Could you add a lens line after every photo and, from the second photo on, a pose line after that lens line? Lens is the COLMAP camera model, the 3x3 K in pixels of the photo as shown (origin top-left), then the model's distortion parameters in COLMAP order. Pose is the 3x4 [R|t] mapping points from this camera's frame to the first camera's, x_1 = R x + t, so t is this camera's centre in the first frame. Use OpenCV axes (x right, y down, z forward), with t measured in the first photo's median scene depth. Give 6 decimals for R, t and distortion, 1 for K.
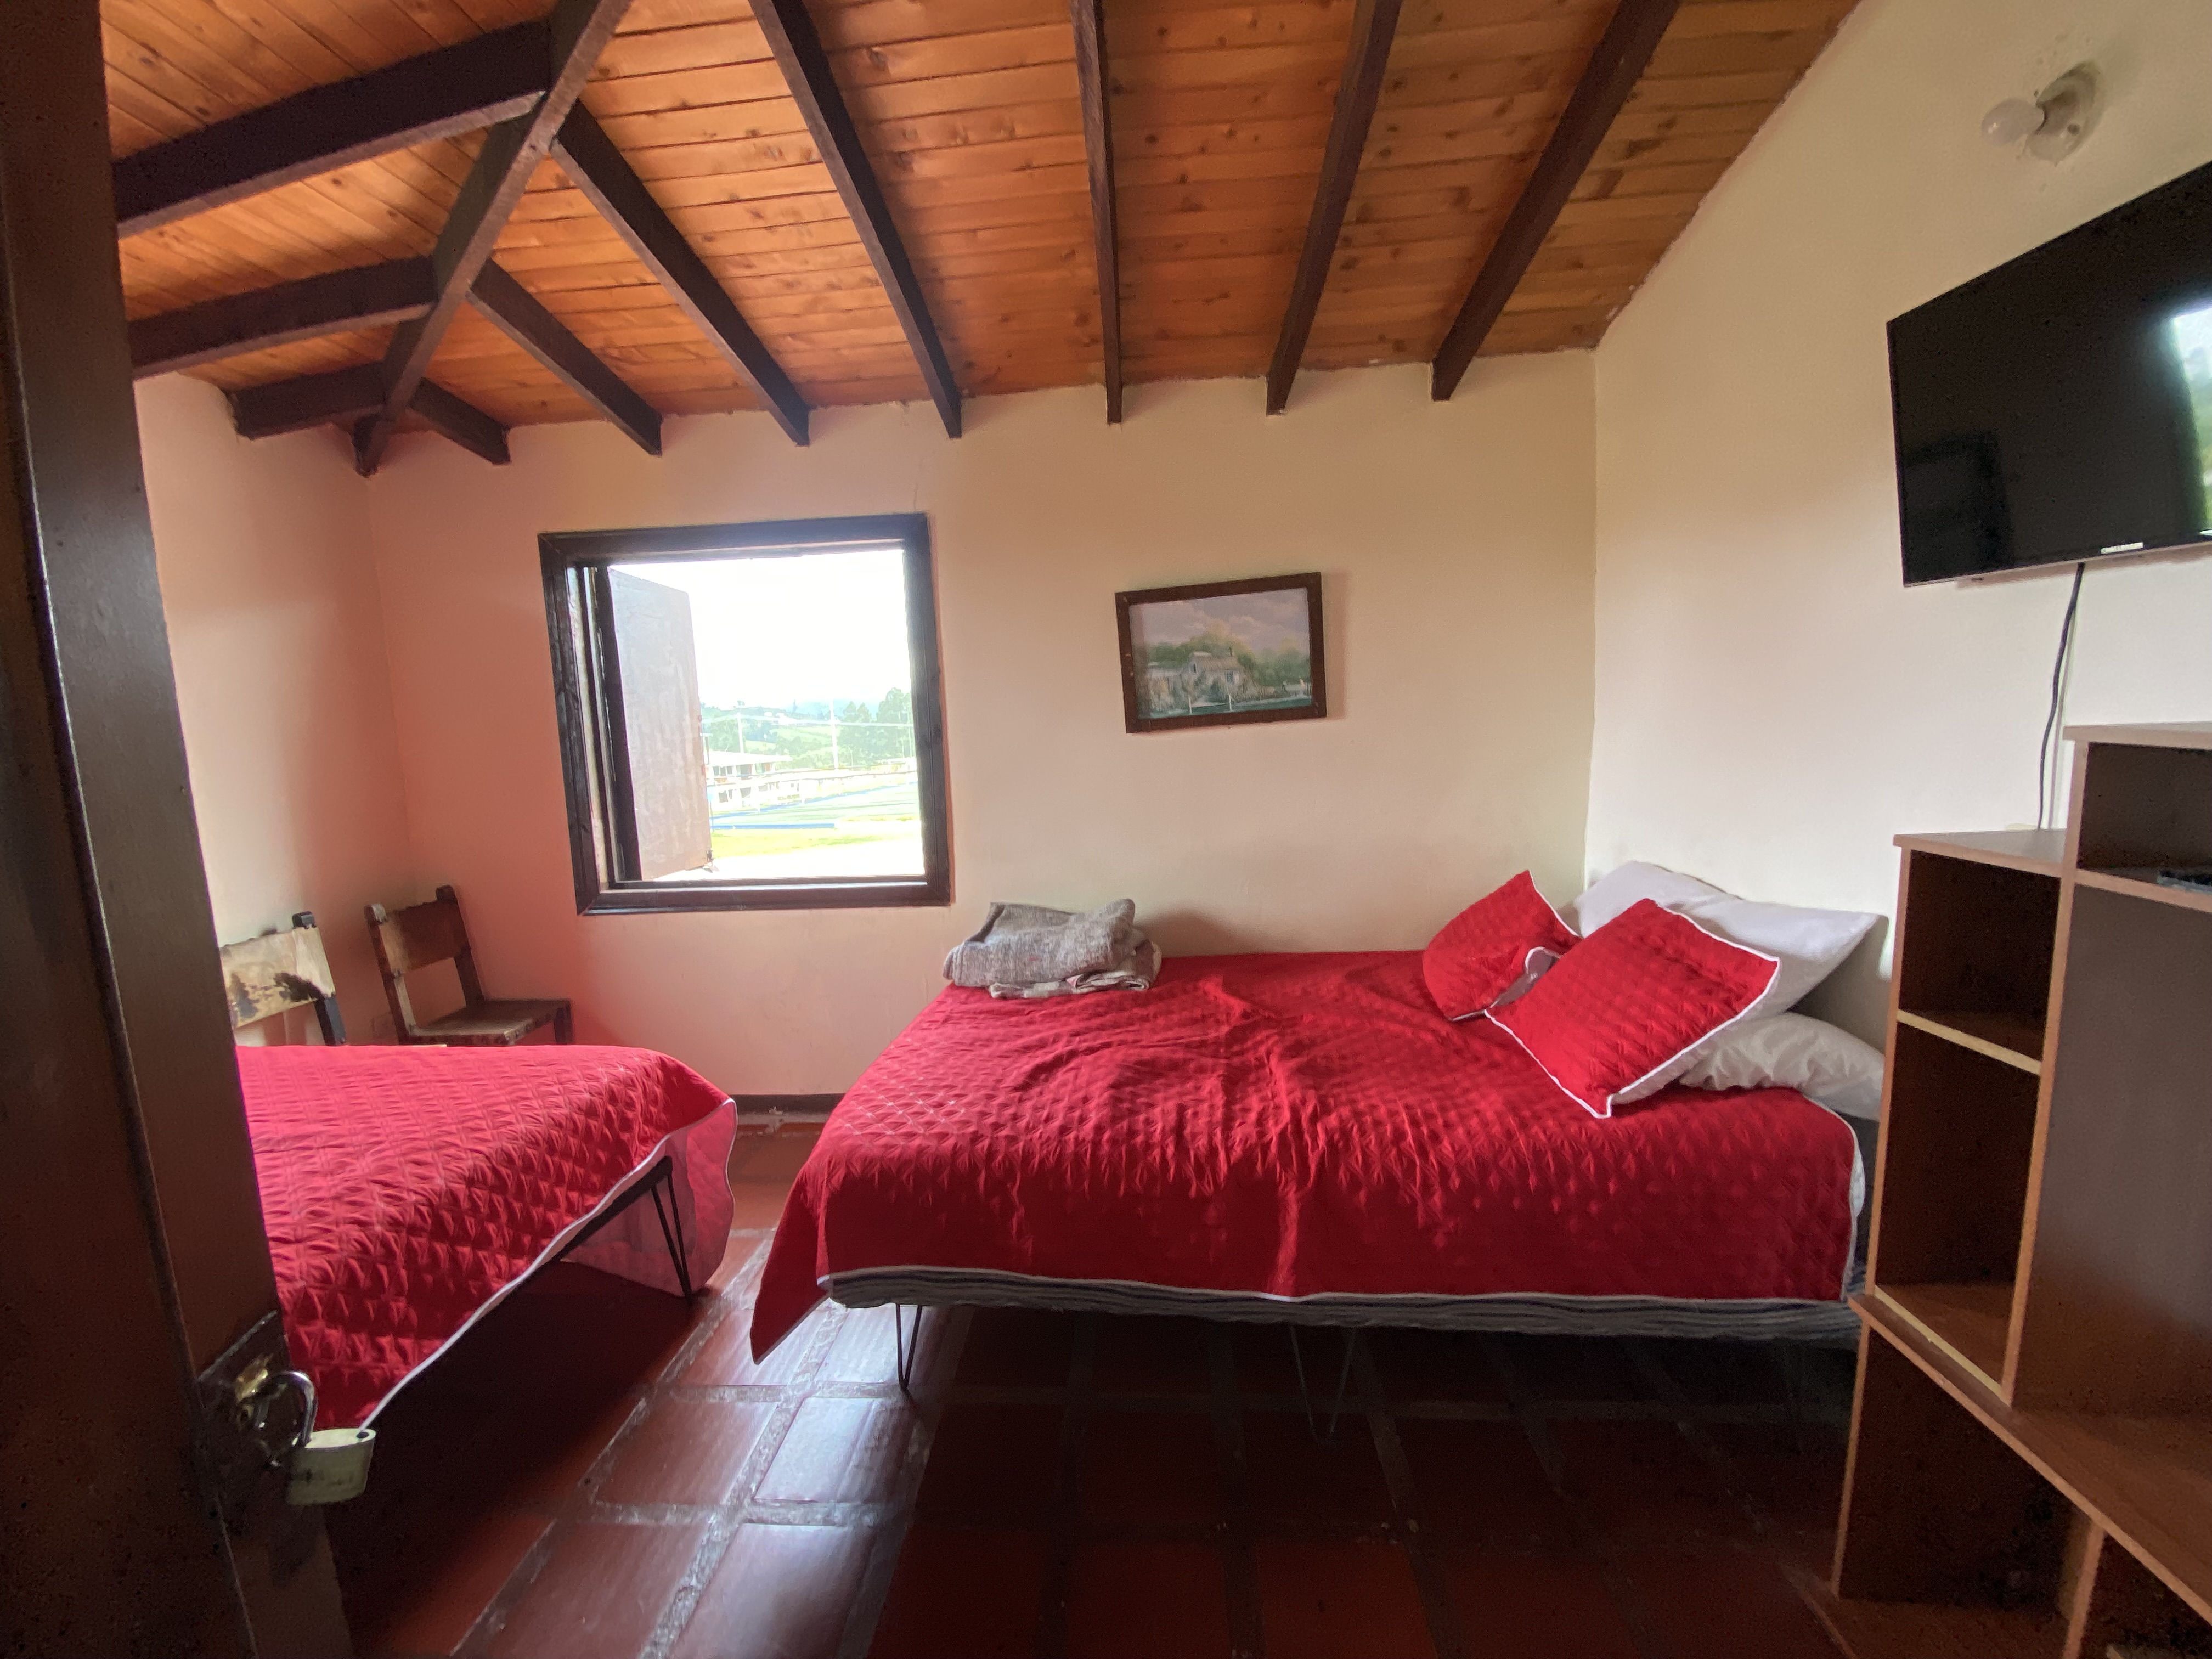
lens RADIAL K [[904.9, 0, 1102.3], [0, 904.9, 836.5], [0, 0, 1]] dist [0.020714, -0.019822]
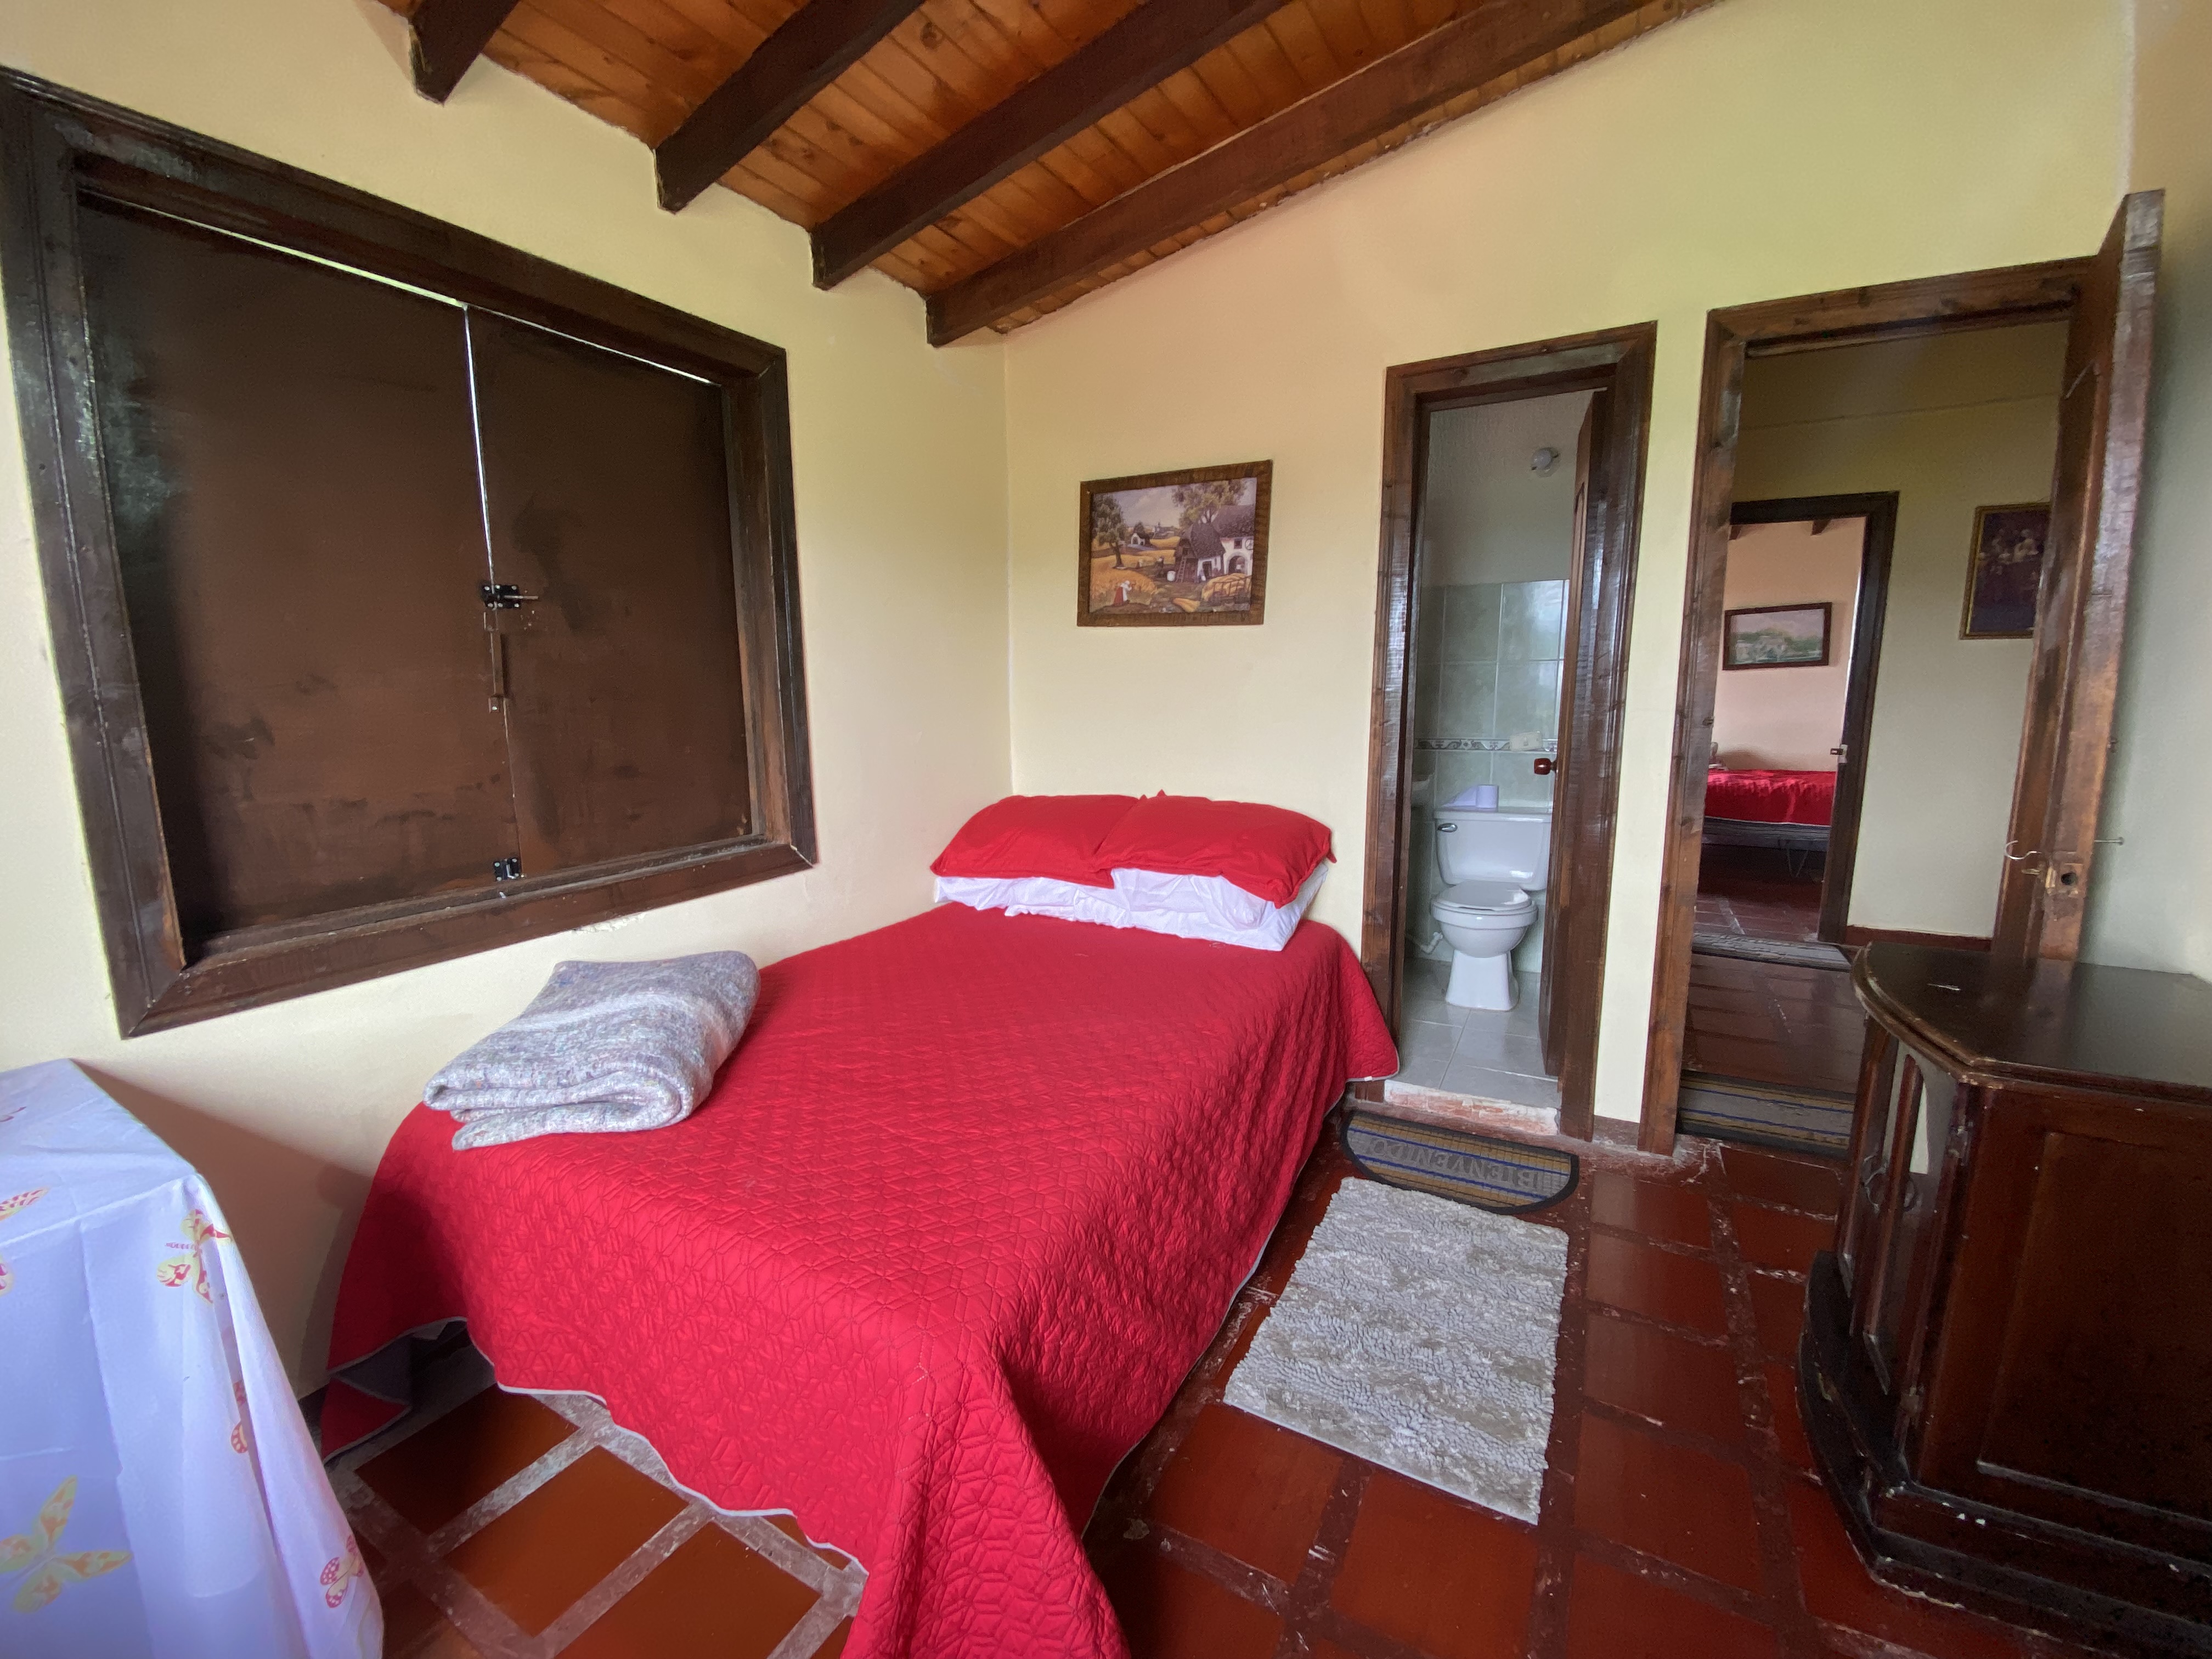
lens RADIAL K [[892.6, 0, 1077.2], [0, 892.6, 827.8], [0, 0, 1]] dist [-0.028730, 0.000004]
pose [[0.882273, 0.095585, -0.460932, -0.393694], [-0.075913, 0.995242, 0.061082, 0.304066], [0.464577, -0.018900, 0.885331, -1.951289]]
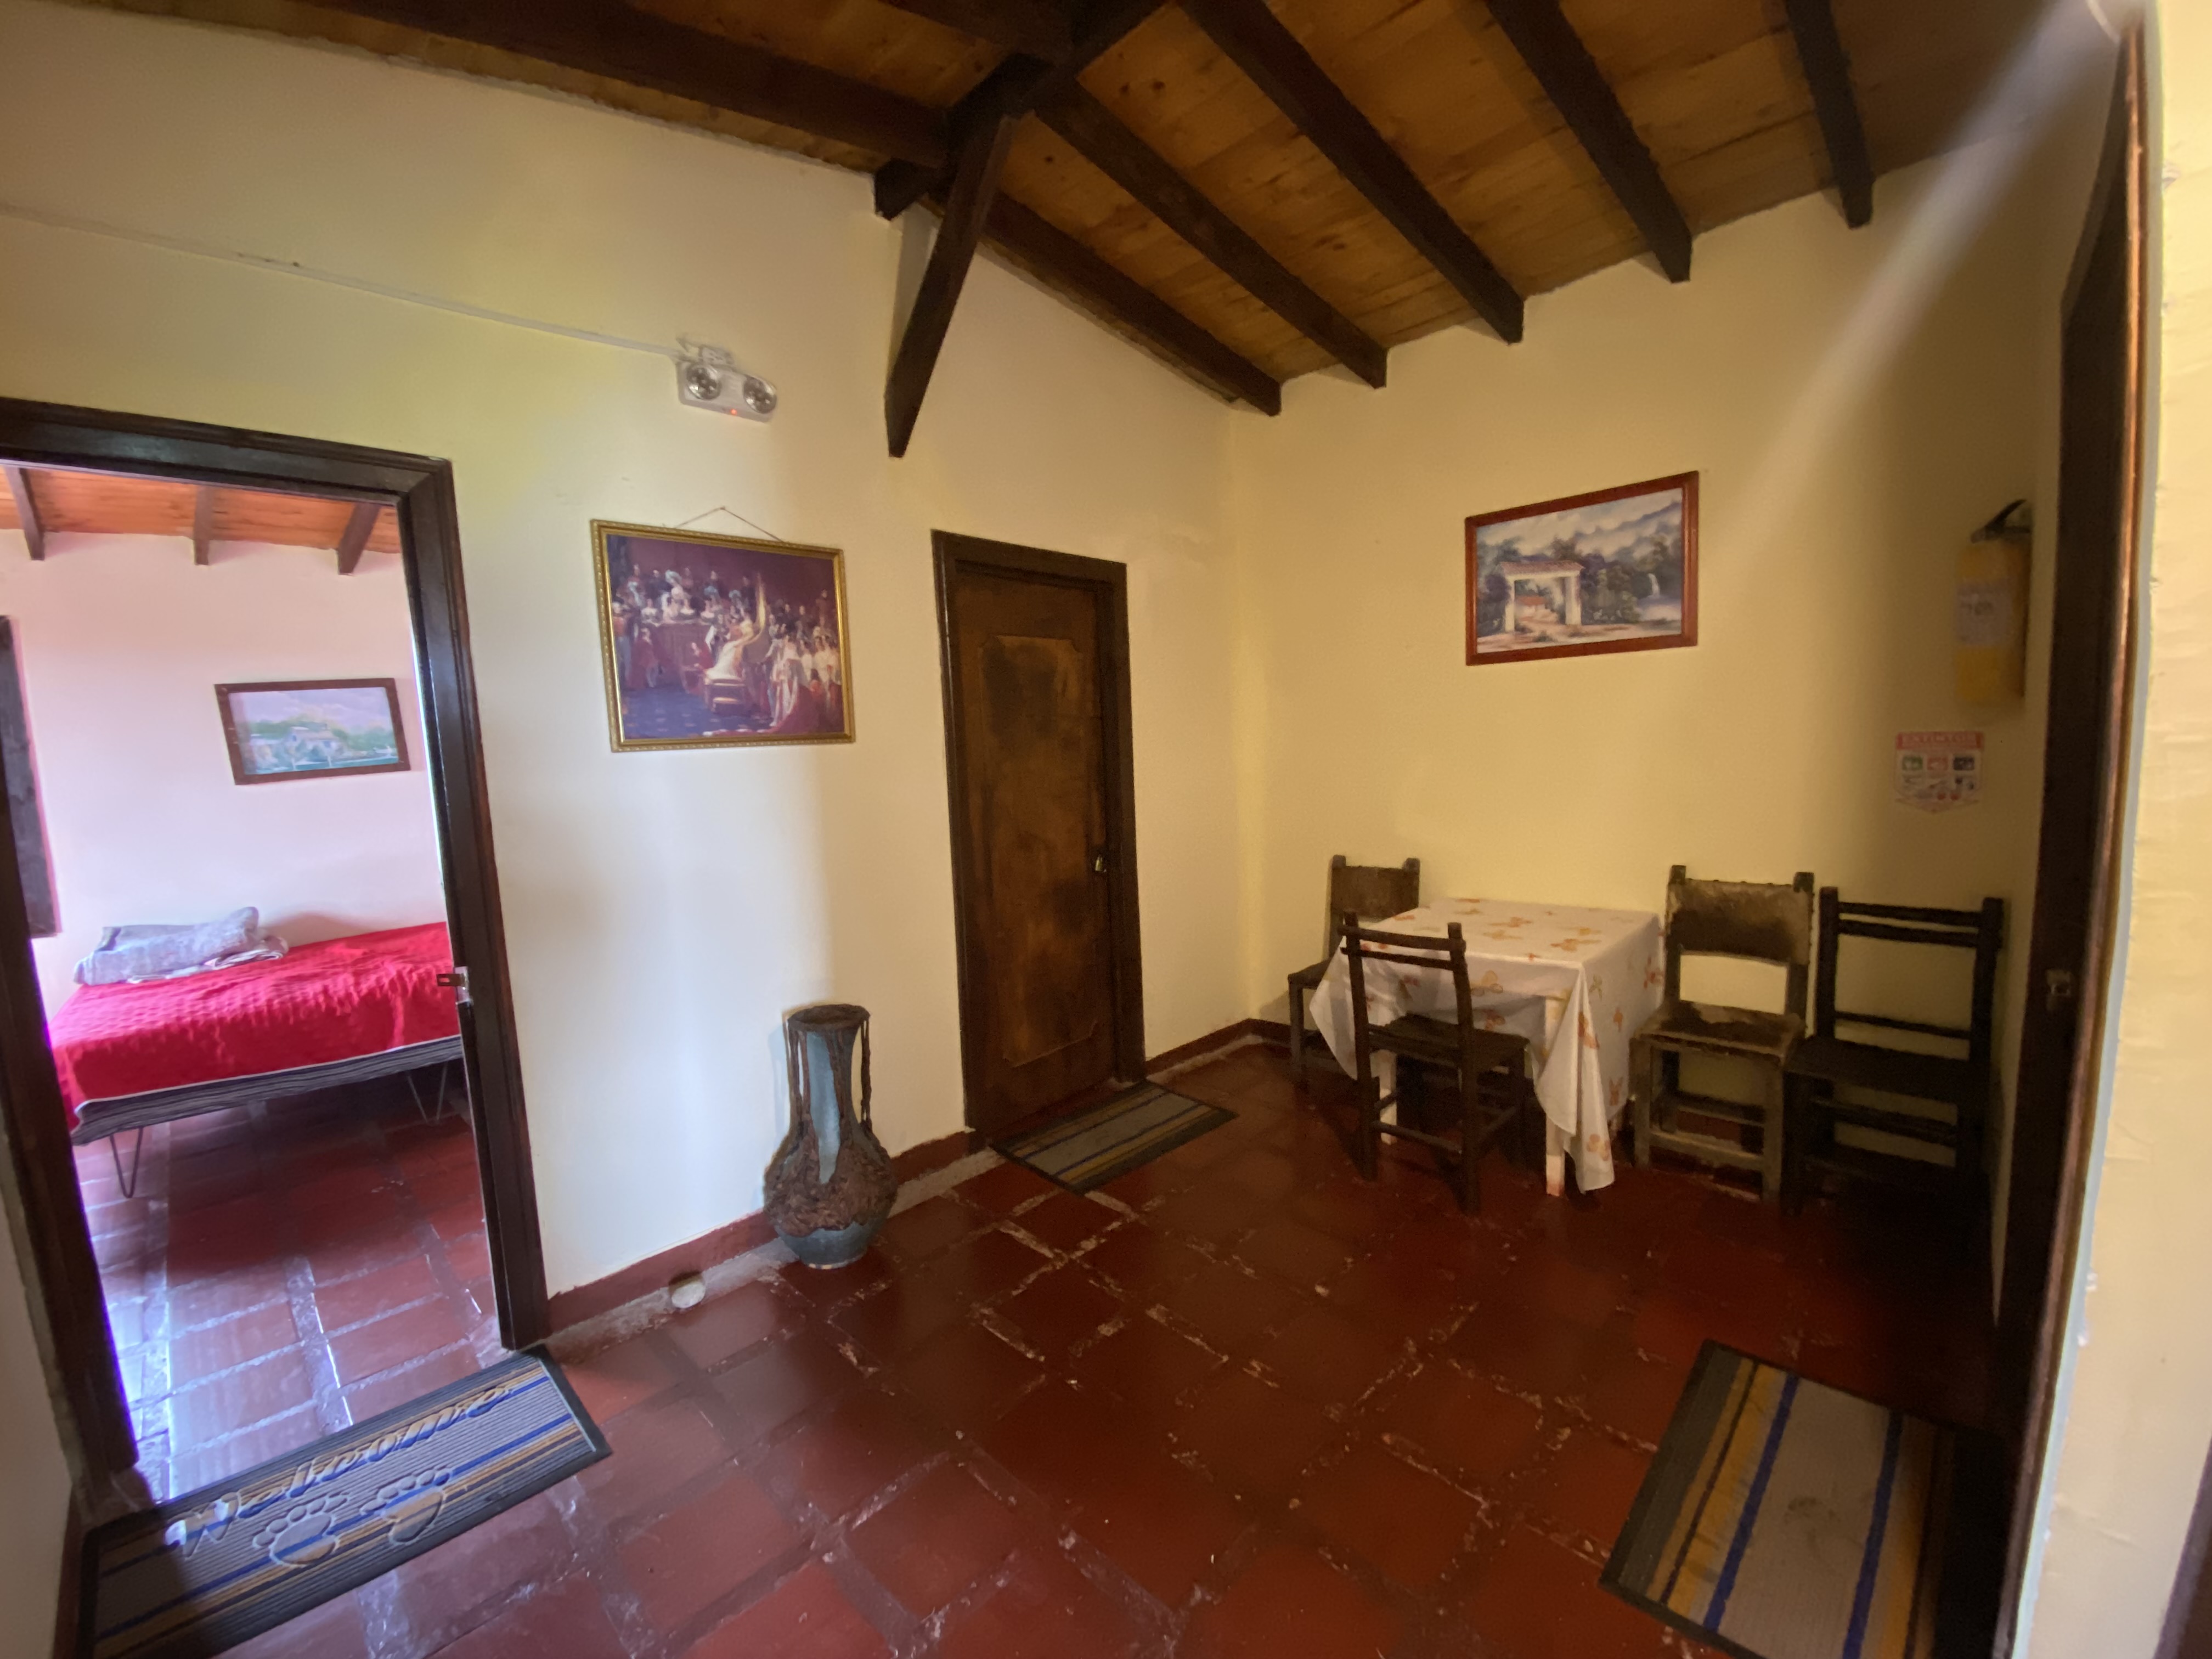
lens RADIAL K [[904.9, 0, 1102.3], [0, 904.9, 836.5], [0, 0, 1]] dist [0.020714, -0.019822]
pose [[0.661568, -0.081140, 0.745483, -0.147516], [0.110723, 0.993802, 0.009908, 0.102465], [-0.741666, 0.075988, 0.666451, -0.959054]]
